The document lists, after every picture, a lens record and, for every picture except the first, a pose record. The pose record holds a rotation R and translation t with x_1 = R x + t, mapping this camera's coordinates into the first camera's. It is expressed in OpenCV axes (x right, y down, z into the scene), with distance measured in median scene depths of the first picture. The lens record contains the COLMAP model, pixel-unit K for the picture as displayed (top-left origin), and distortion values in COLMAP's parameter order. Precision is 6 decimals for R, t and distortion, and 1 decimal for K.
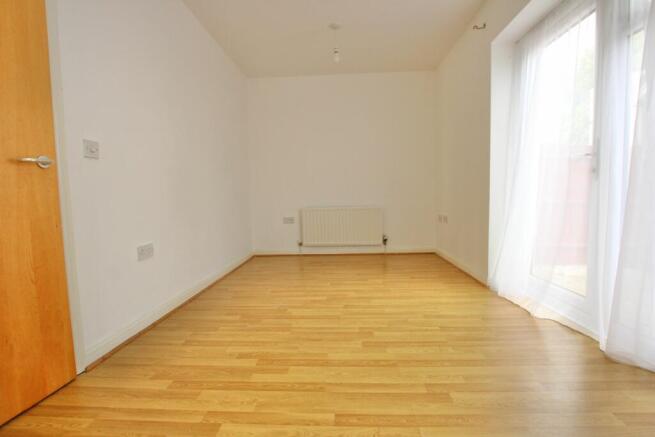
lens RADIAL K [[298.9, 0, 327.7], [0, 298.9, 219.3], [0, 0, 1]] dist [-0.006879, -0.000005]
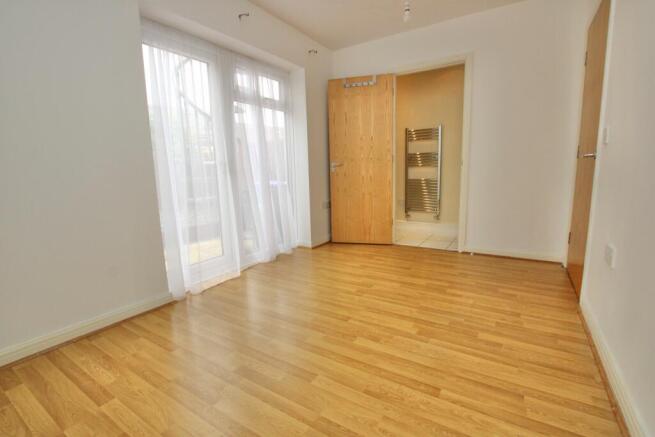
lens RADIAL K [[298.9, 0, 329.0], [0, 298.9, 220.3], [0, 0, 1]] dist [-0.006879, -0.000005]
pose [[-0.869326, -0.034150, 0.493058, -0.365253], [0.081304, 0.974138, 0.210820, -0.199820], [-0.487506, 0.223359, -0.844067, 2.013392]]
